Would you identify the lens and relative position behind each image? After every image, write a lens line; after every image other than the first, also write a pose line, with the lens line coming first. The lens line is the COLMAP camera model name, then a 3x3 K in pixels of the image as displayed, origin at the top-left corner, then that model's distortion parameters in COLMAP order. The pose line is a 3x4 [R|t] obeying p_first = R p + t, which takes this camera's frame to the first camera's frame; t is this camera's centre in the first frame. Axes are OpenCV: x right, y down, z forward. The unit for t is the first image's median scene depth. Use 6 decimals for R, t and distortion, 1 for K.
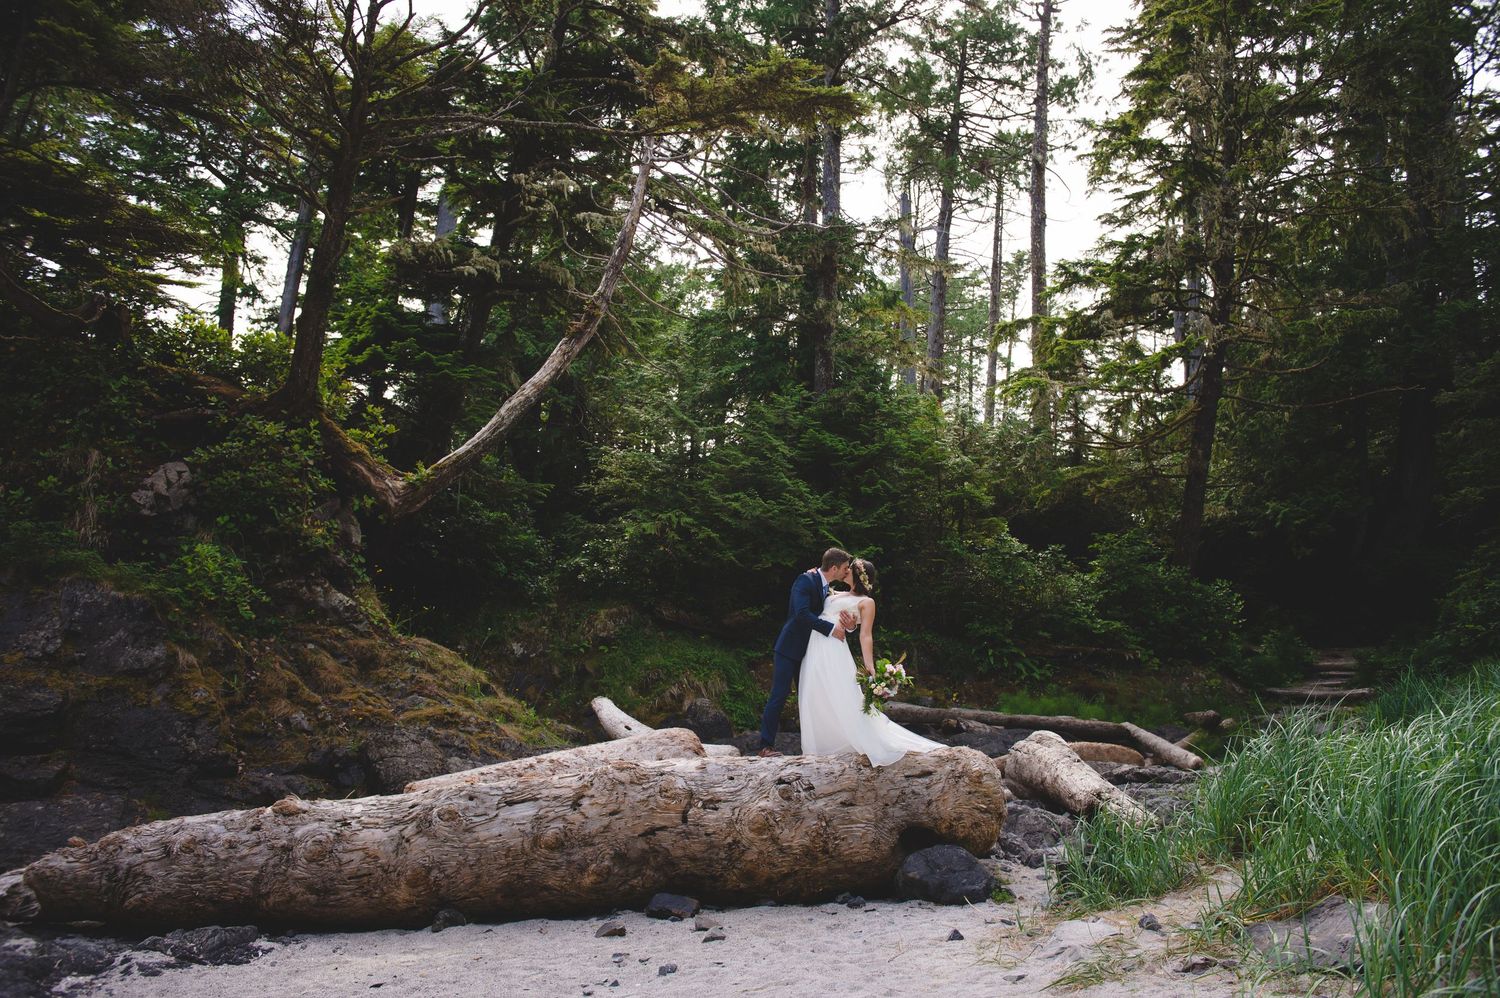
lens RADIAL K [[1196.1, 0, 750.0], [0, 1196.1, 499.0], [0, 0, 1]] dist [-0.019492, -0.002356]
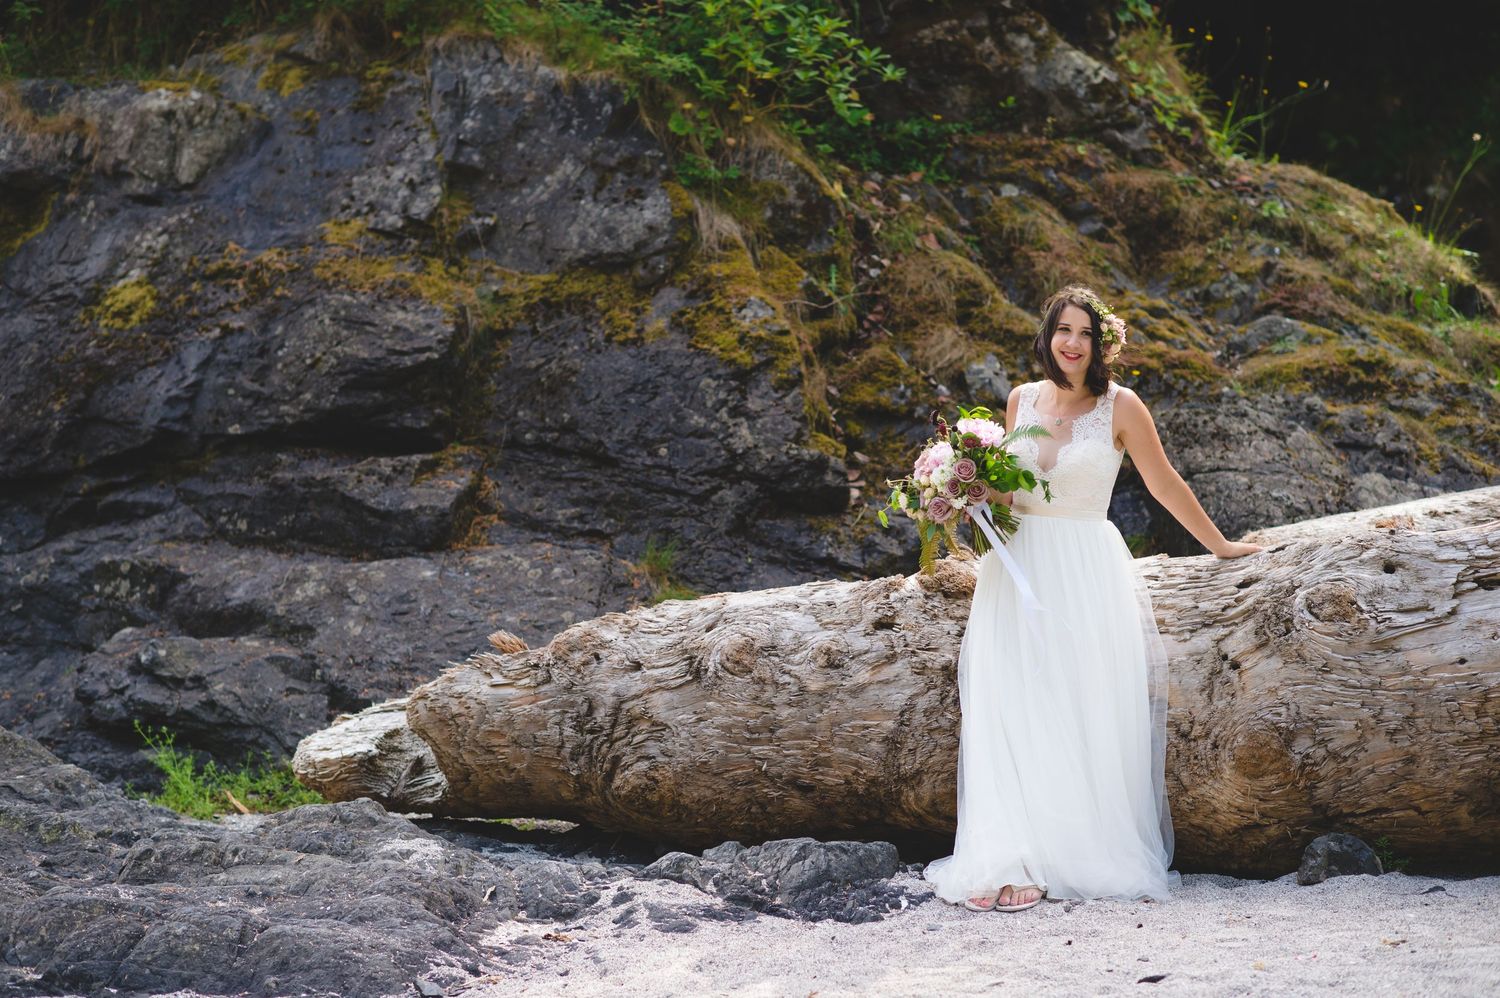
lens RADIAL K [[3632.2, 0, 750.0], [0, 3632.2, 499.0], [0, 0, 1]] dist [-0.129597, -0.000556]
pose [[0.904756, 0.018810, -0.425515, 0.068572], [0.069343, 0.979191, 0.190728, -0.010422], [0.420248, -0.202068, 0.884624, -0.113444]]
